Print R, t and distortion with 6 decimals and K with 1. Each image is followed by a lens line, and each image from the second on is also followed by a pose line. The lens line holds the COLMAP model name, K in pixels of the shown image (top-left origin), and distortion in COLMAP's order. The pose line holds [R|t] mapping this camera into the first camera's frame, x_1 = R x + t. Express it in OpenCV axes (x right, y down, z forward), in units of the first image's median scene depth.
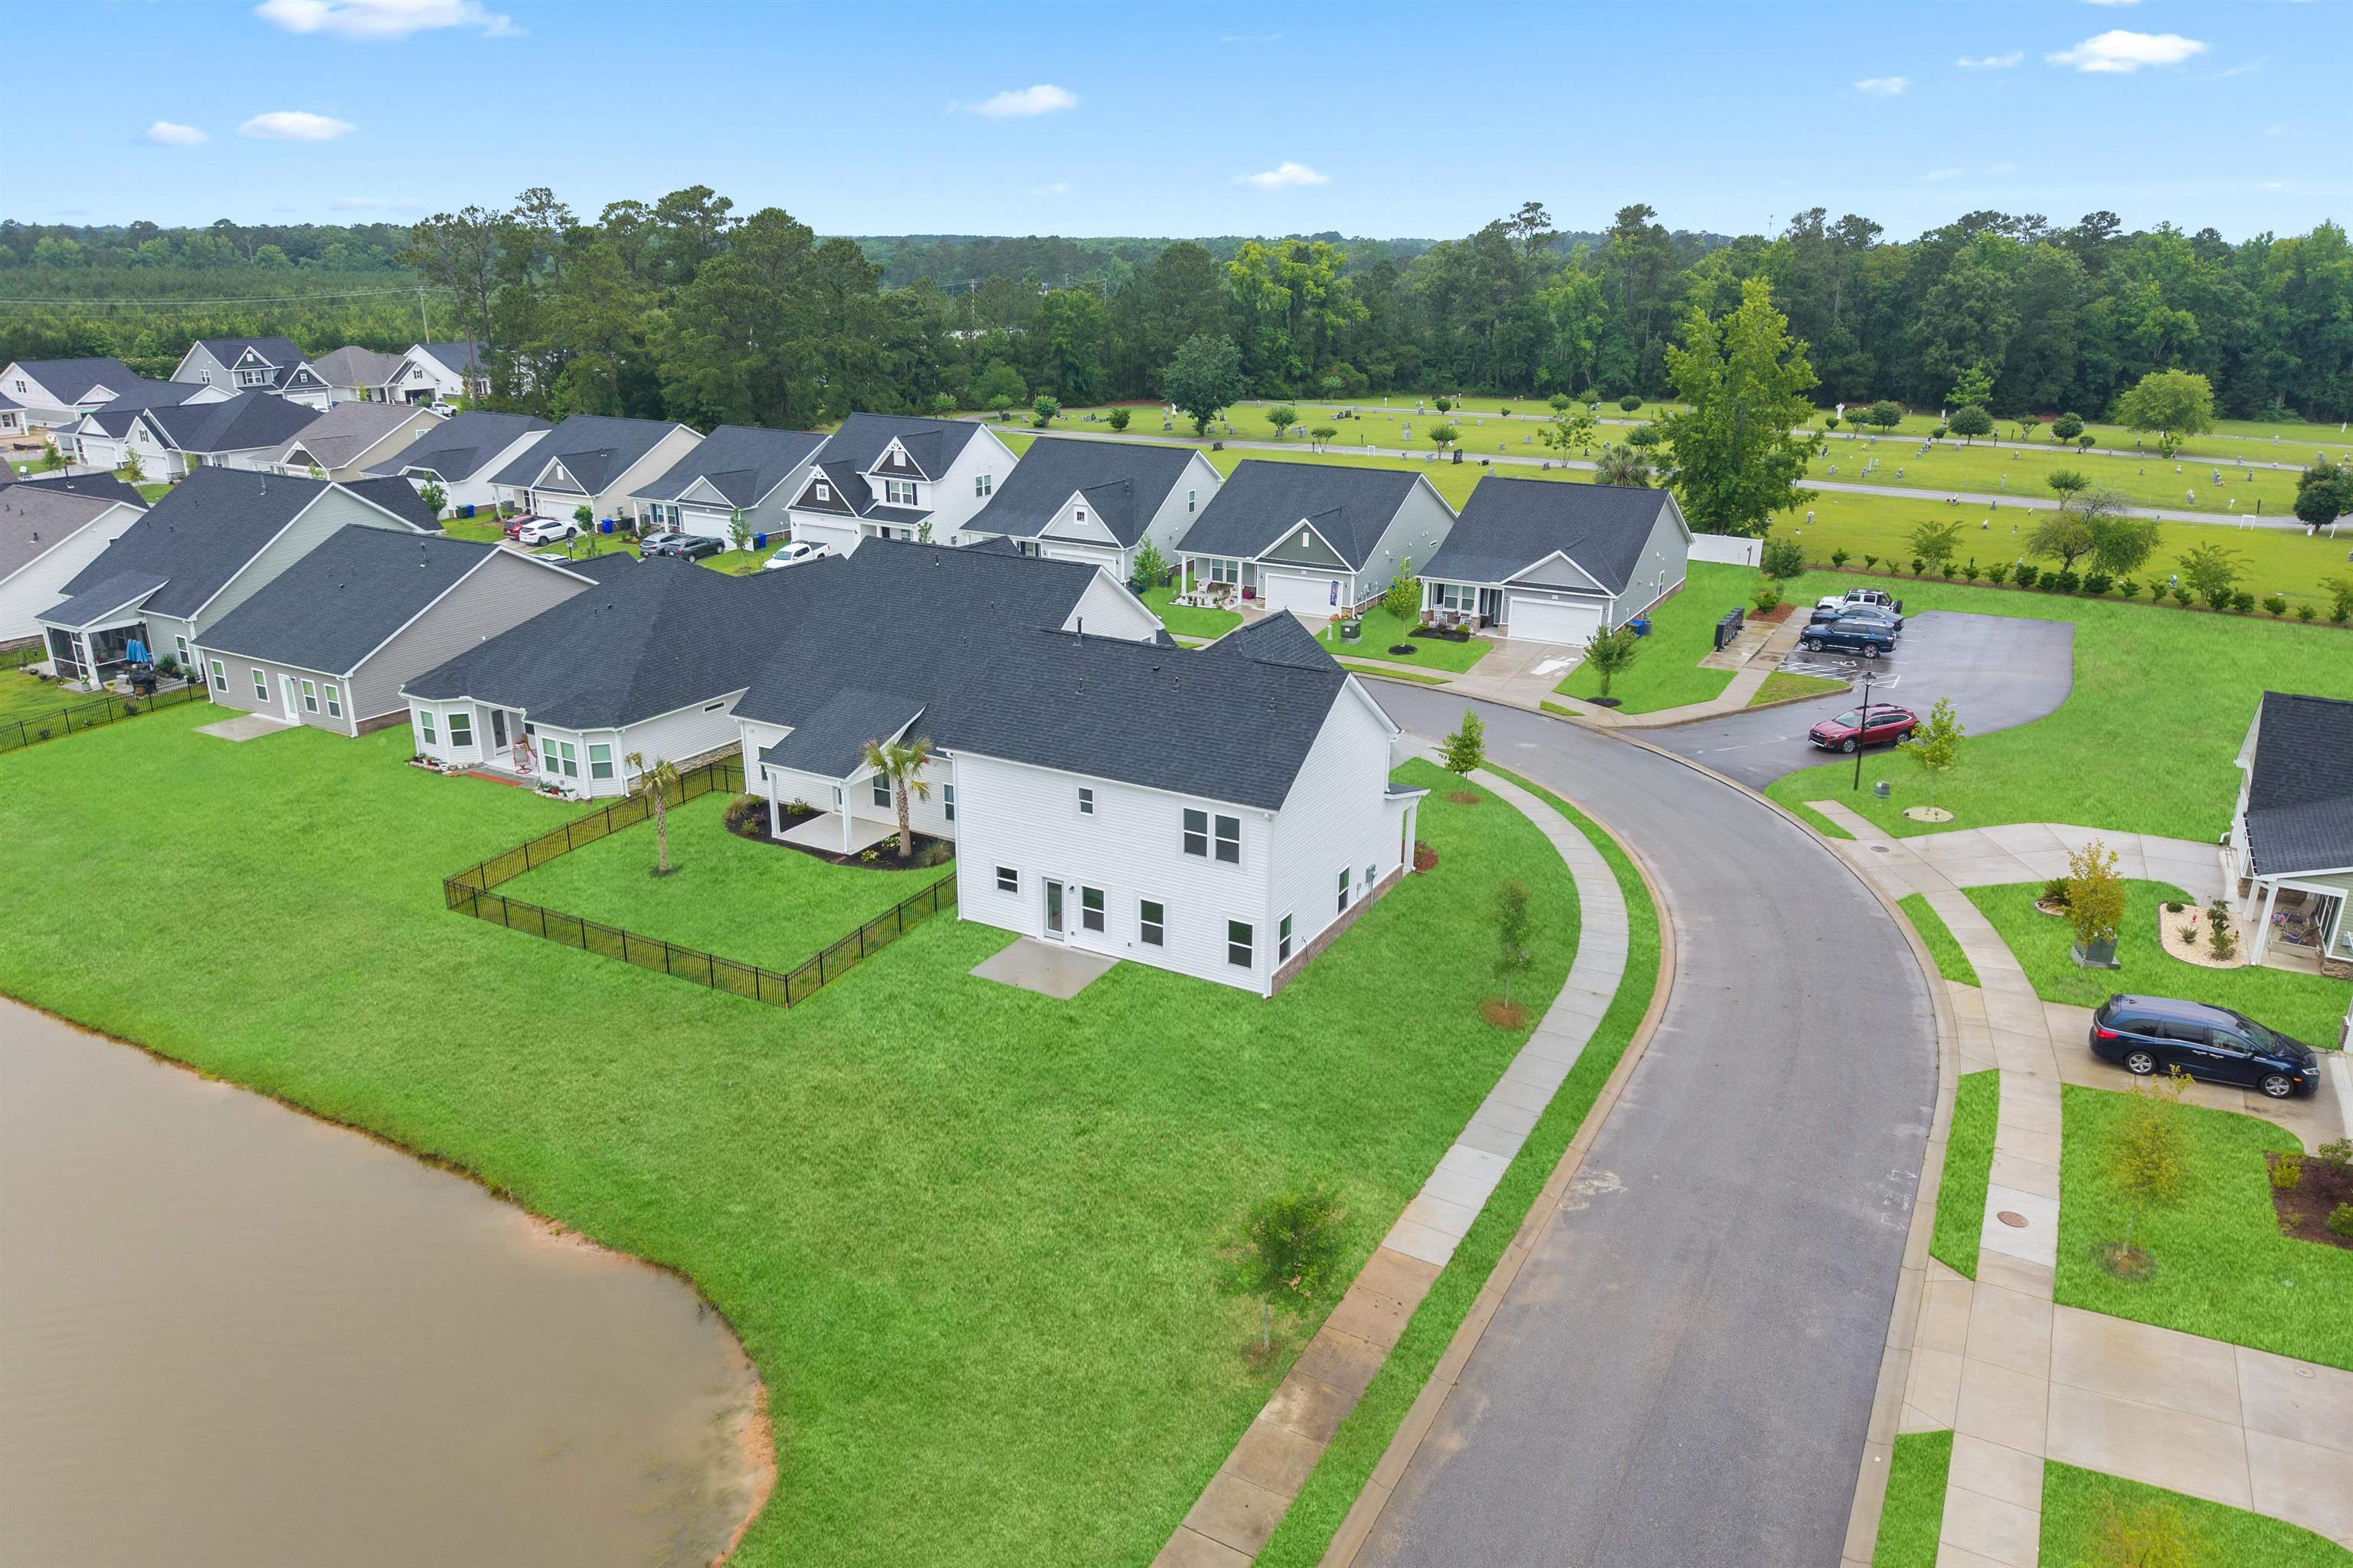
lens RADIAL K [[1571.6, 0, 1176.5], [0, 1571.6, 784.0], [0, 0, 1]] dist [-0.005914, -0.001853]
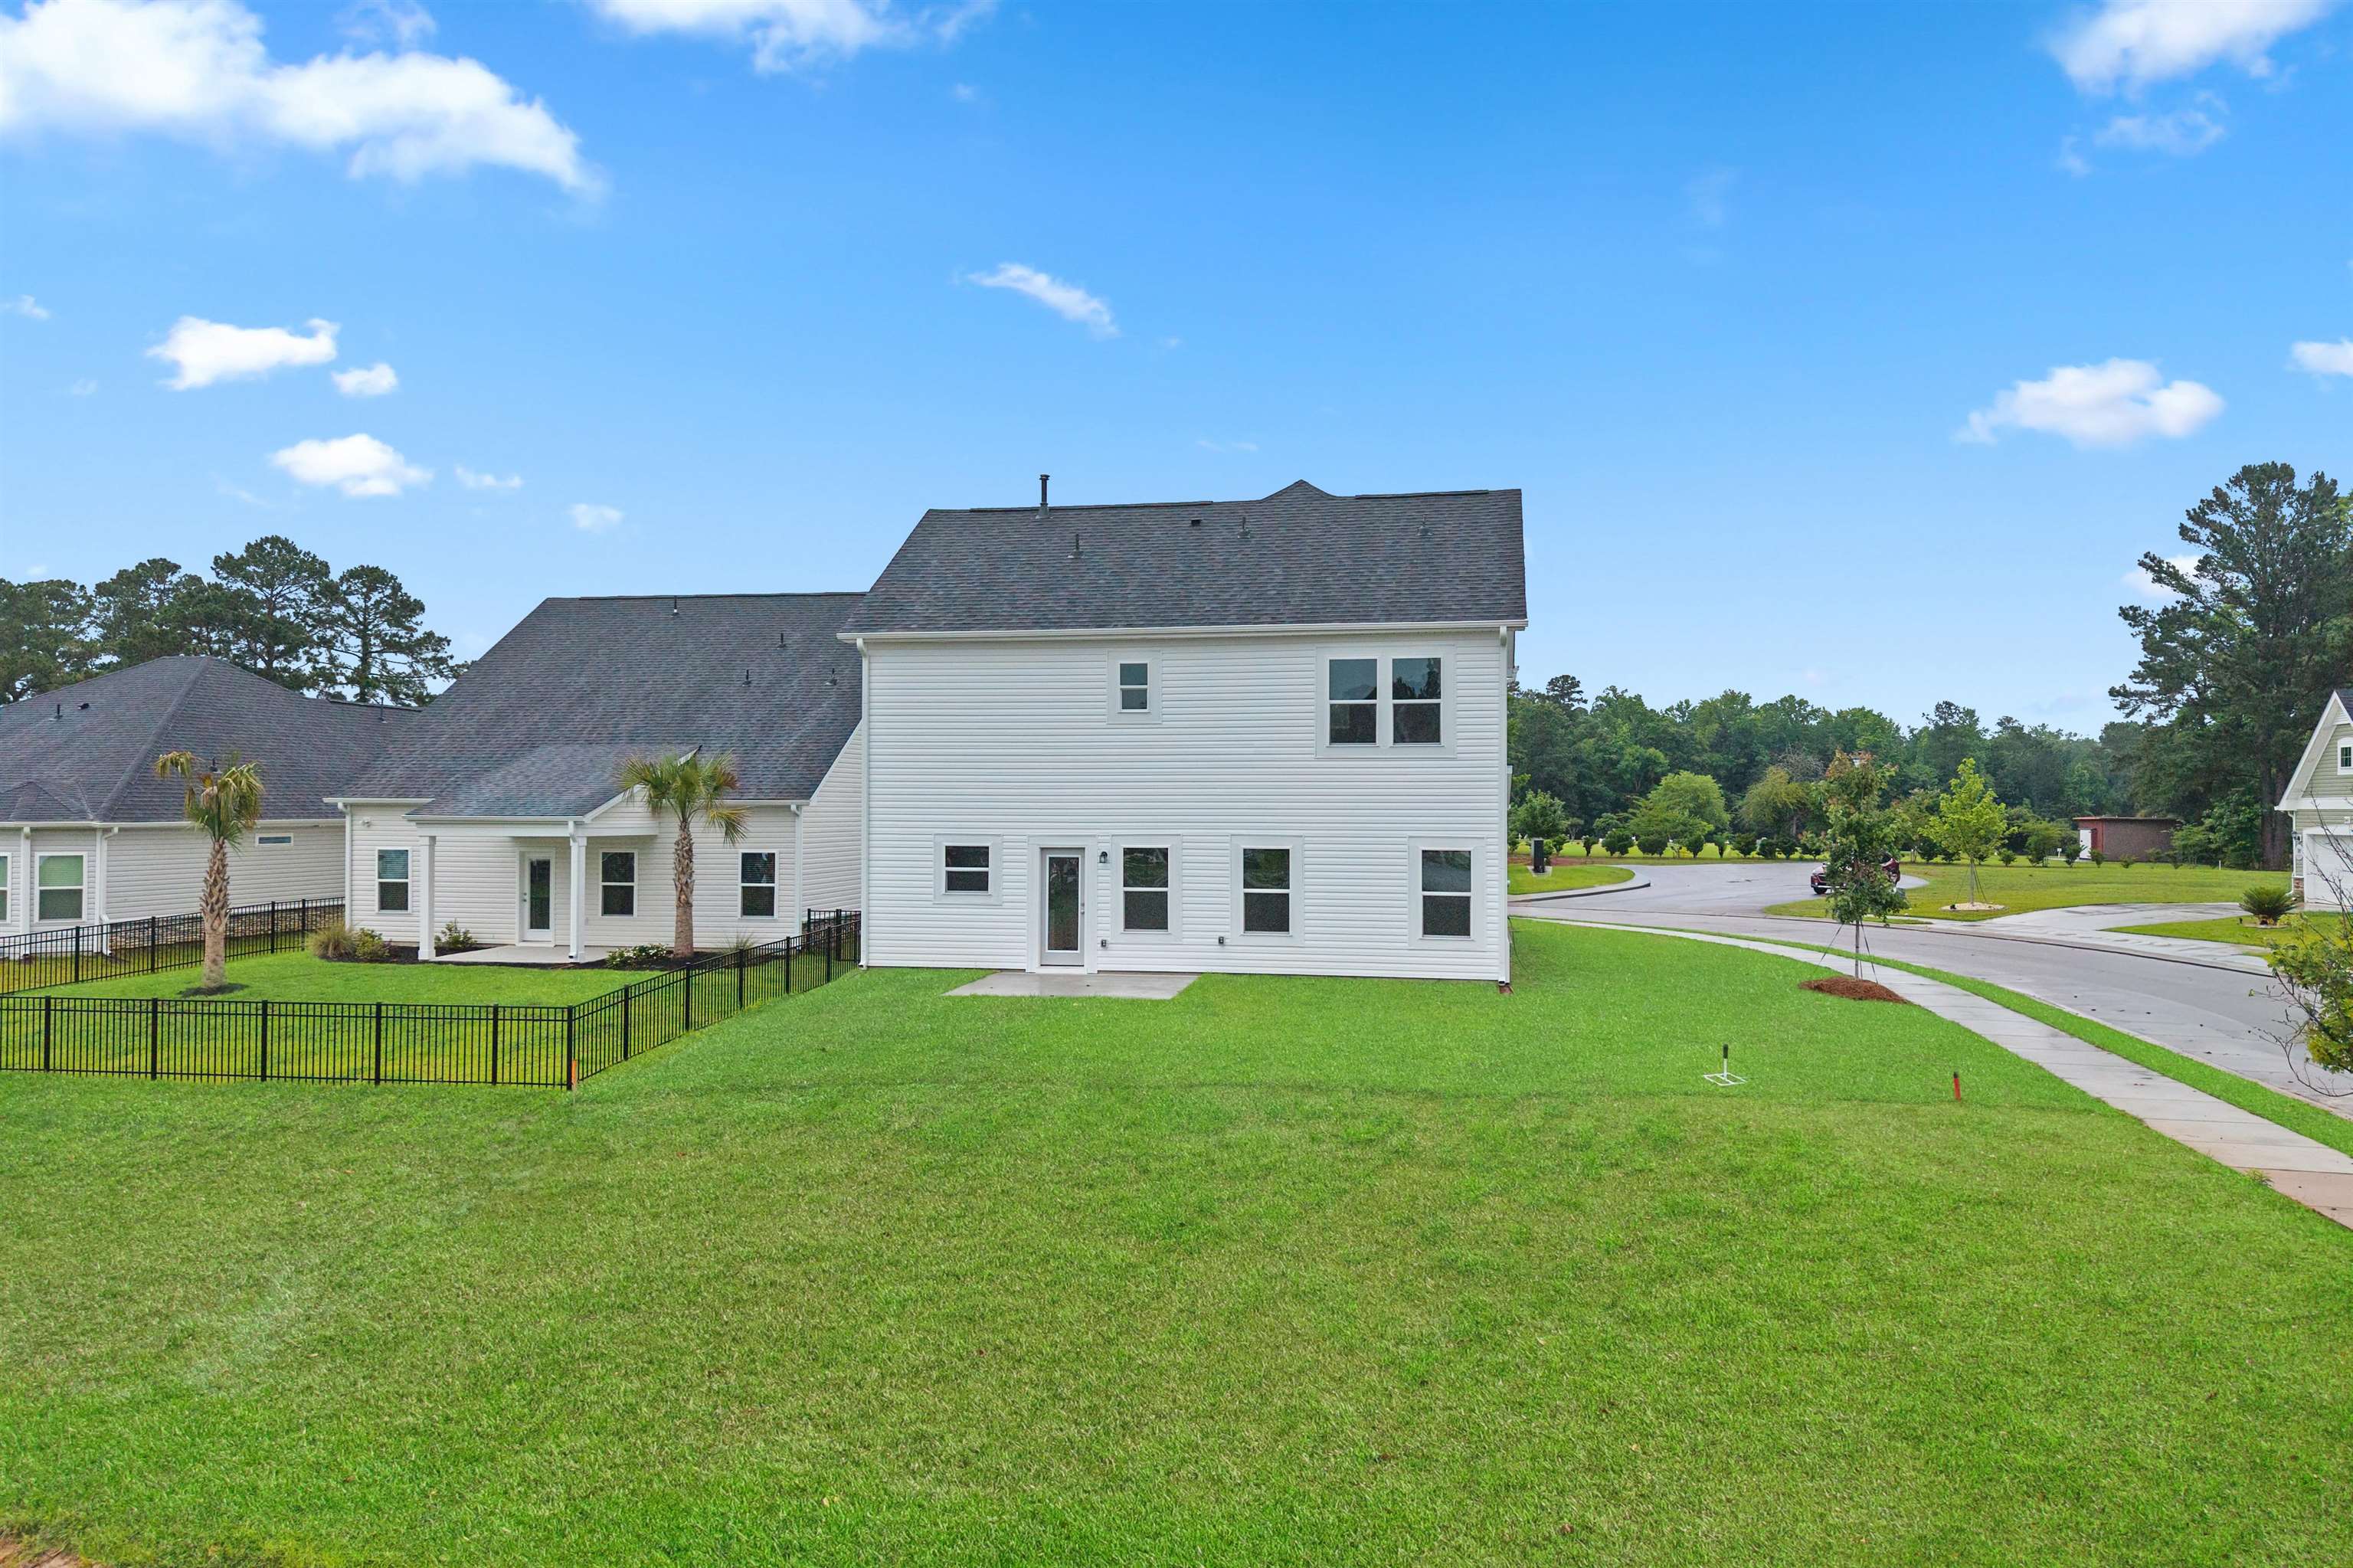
lens RADIAL K [[1571.6, 0, 1176.5], [0, 1571.6, 784.0], [0, 0, 1]] dist [-0.005914, -0.001853]
pose [[0.947212, 0.001527, 0.320603, -0.221337], [0.106229, 0.942007, -0.318335, 0.222971], [-0.302497, 0.335588, 0.892119, 0.484893]]
